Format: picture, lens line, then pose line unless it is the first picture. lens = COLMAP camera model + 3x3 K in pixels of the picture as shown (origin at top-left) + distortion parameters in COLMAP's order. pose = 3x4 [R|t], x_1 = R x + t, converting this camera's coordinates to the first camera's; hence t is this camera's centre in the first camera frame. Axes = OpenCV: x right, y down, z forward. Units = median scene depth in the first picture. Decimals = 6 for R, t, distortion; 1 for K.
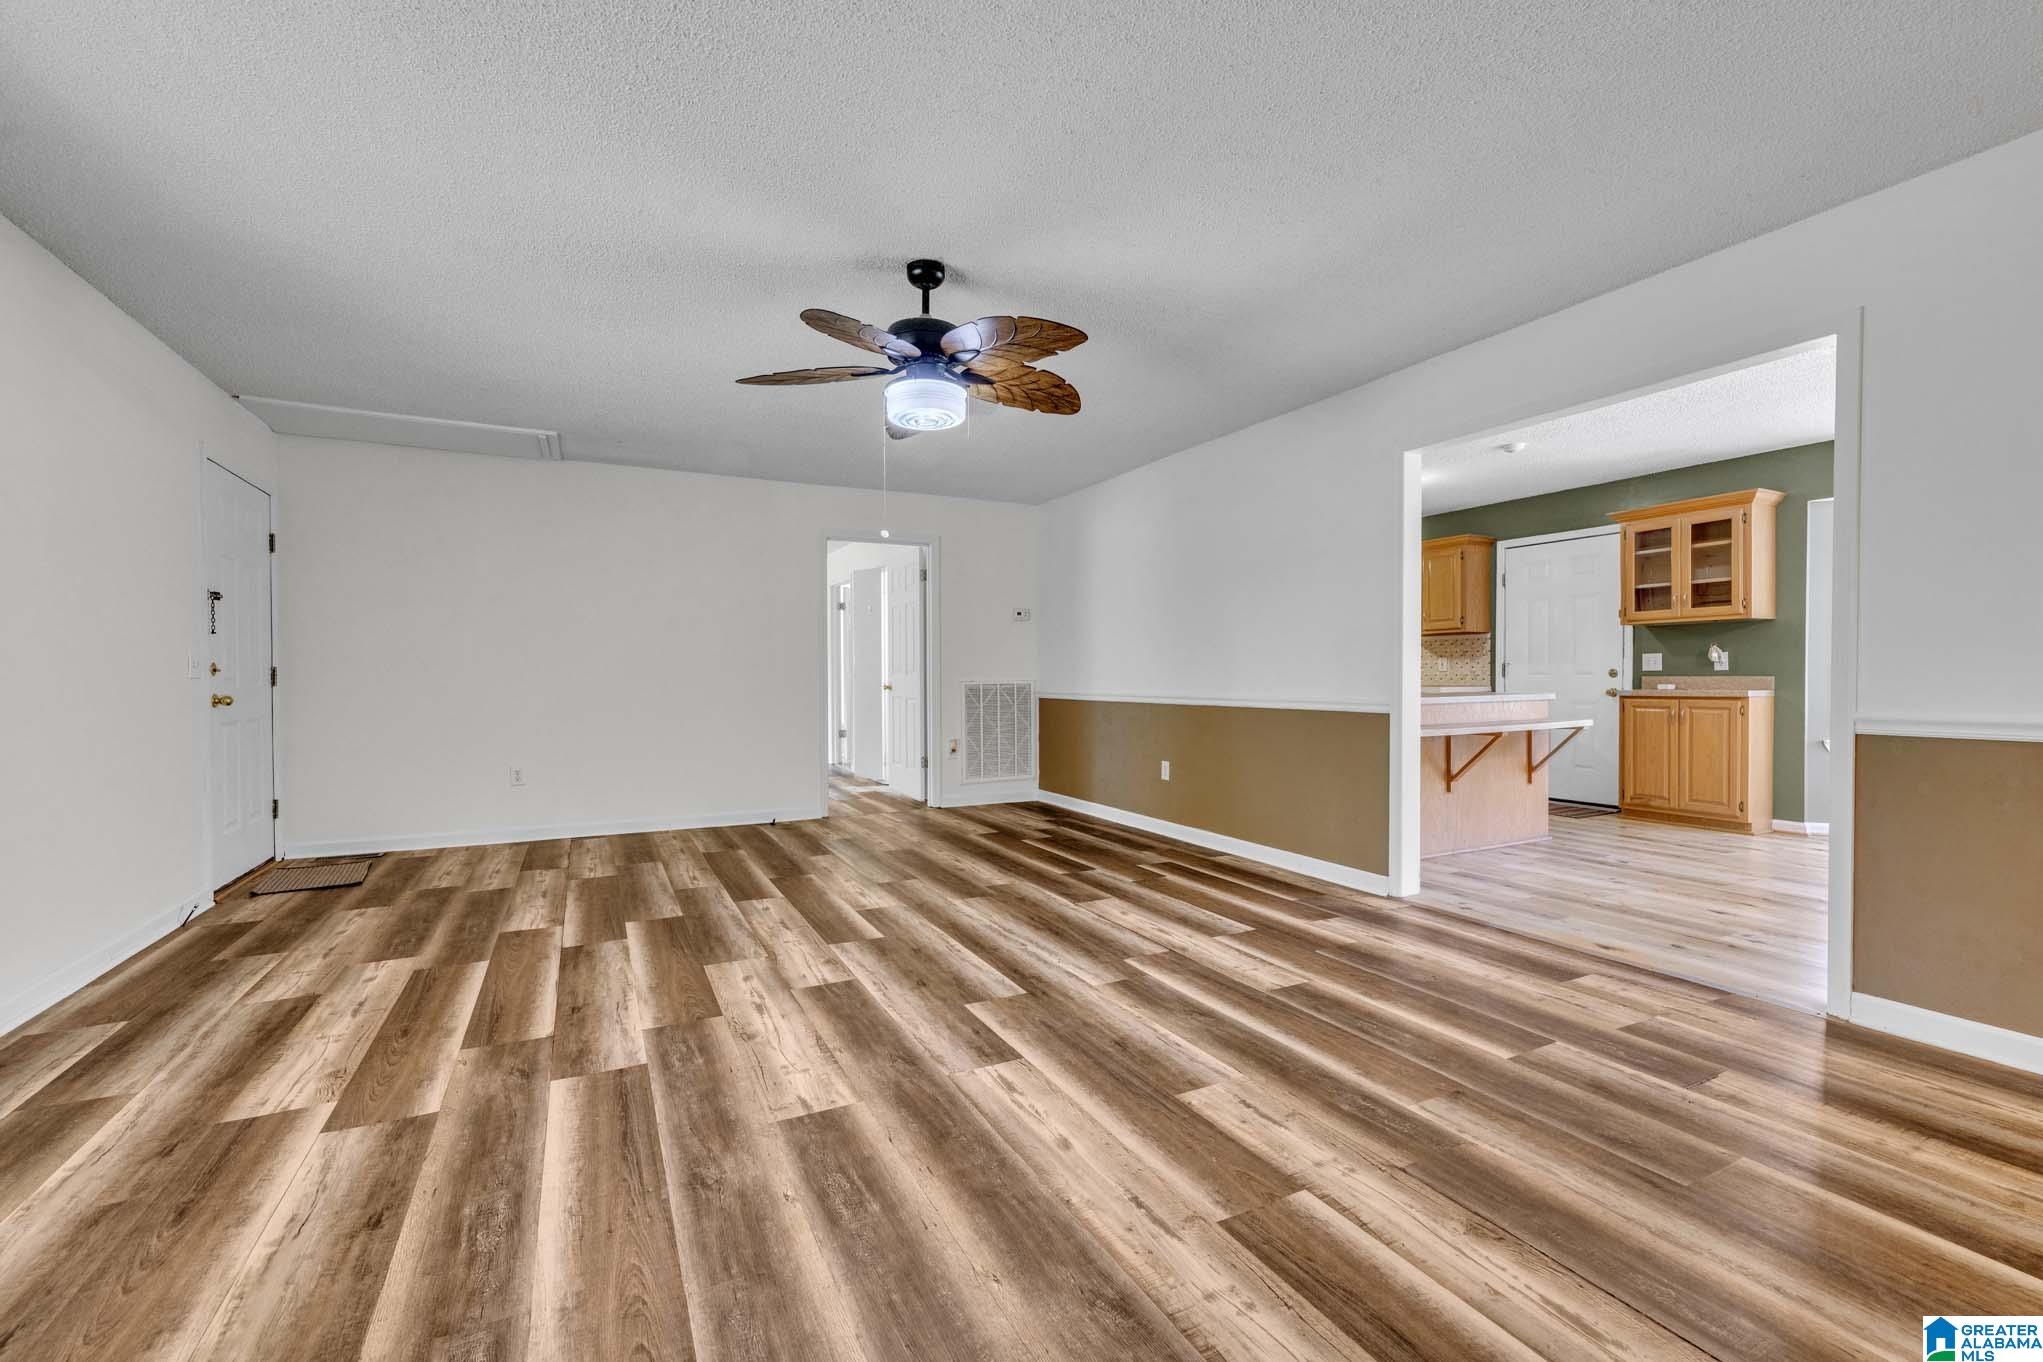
lens RADIAL K [[848.9, 0, 1021.8], [0, 848.9, 682.3], [0, 0, 1]] dist [0.004711, -0.000053]
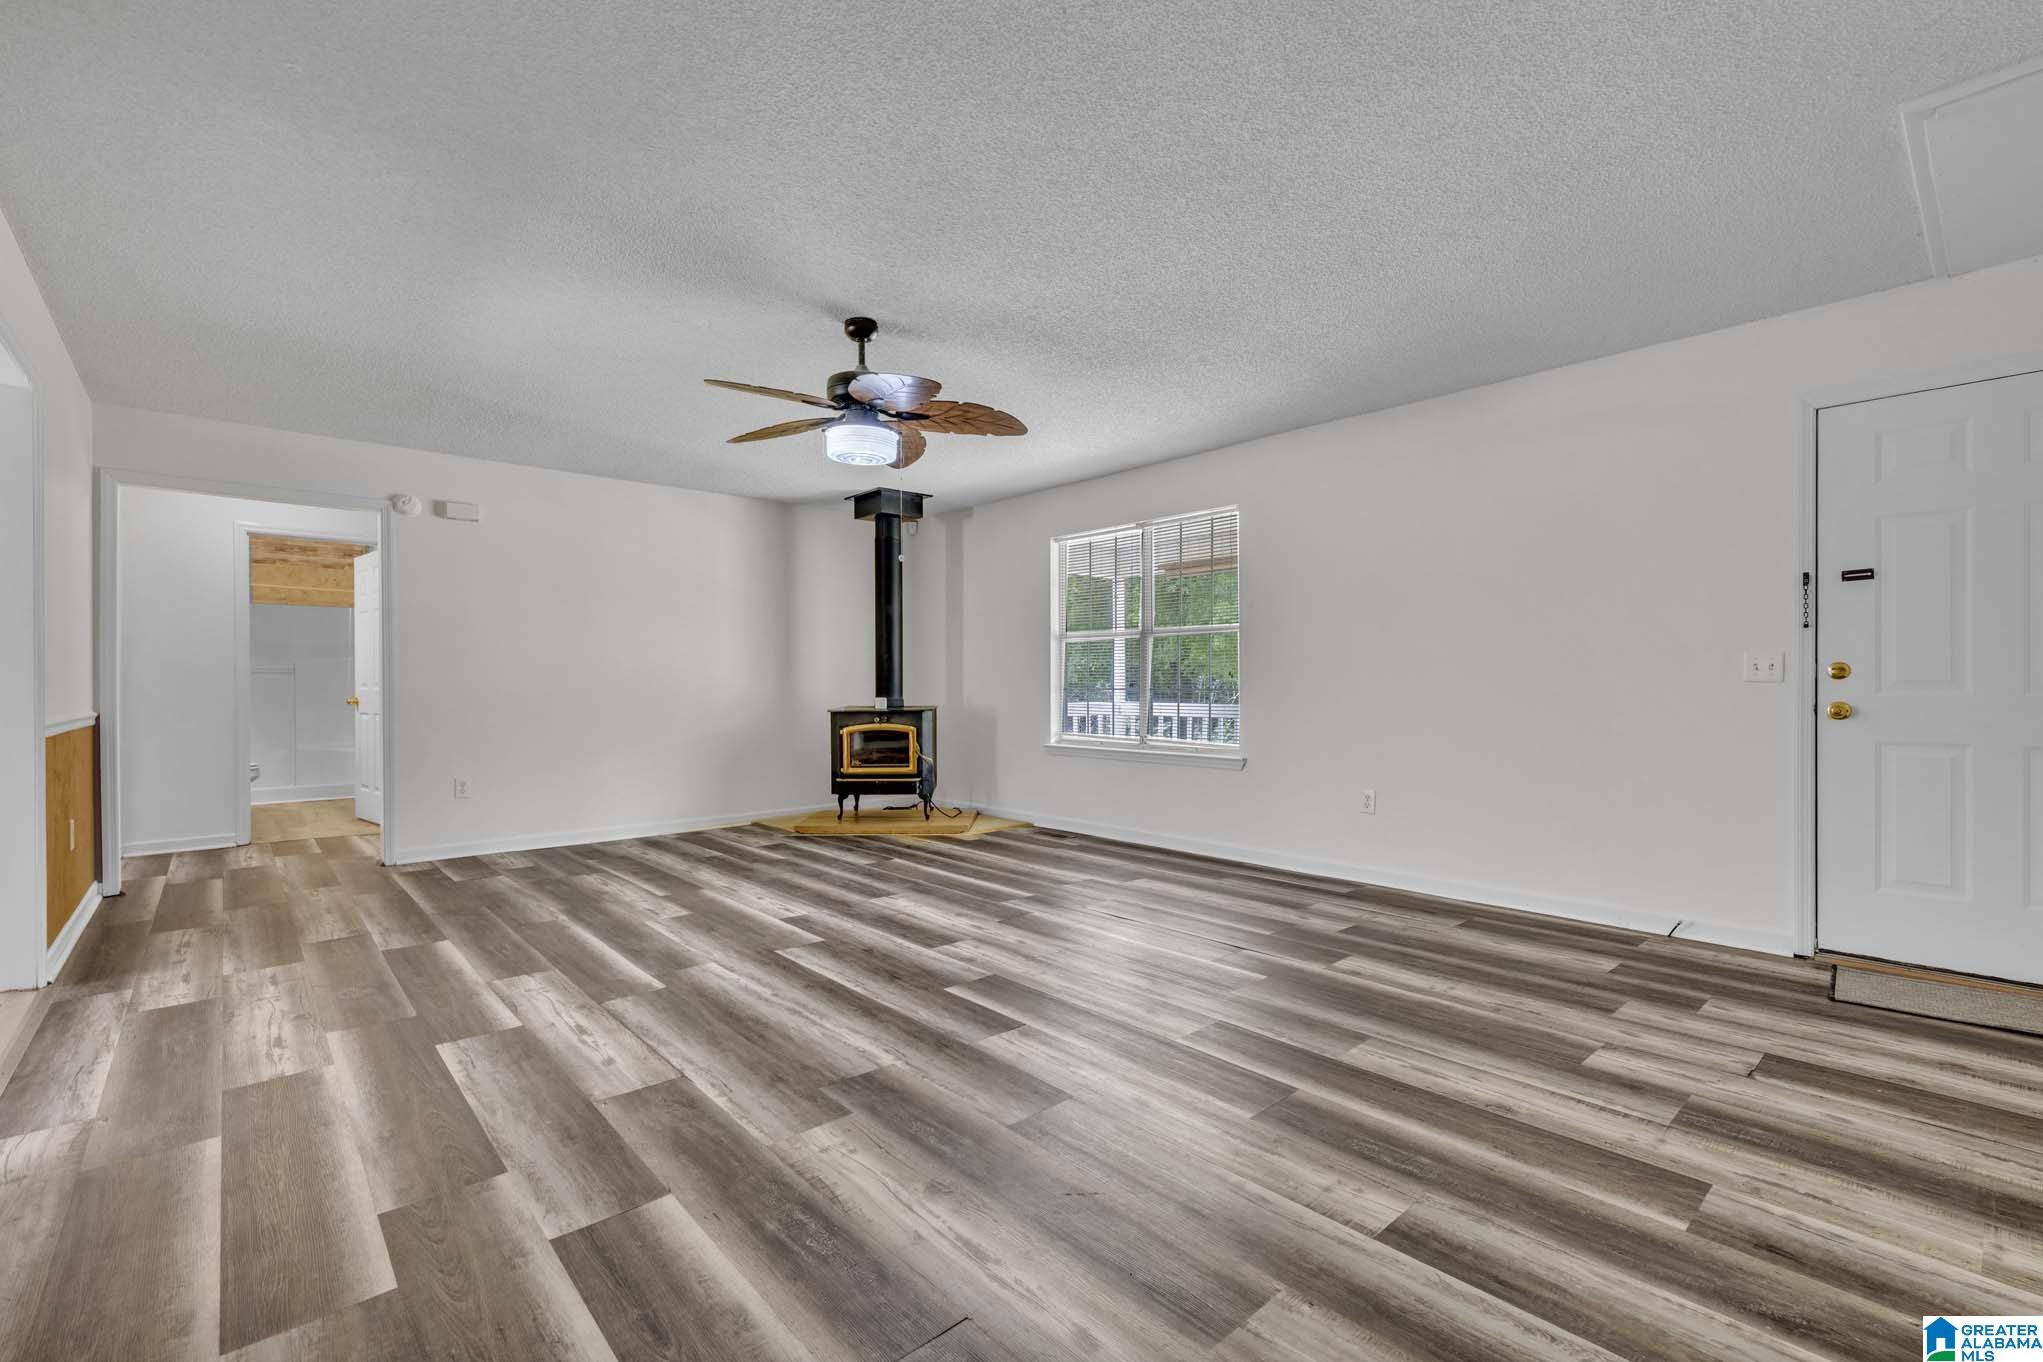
lens RADIAL K [[900.5, 0, 1036.2], [0, 900.5, 684.6], [0, 0, 1]] dist [-0.002351, -0.000082]
pose [[-0.963412, 0.006571, -0.267945, -0.010978], [0.004143, 0.999945, 0.009629, -0.019067], [0.267994, 0.008167, -0.963386, 2.121191]]
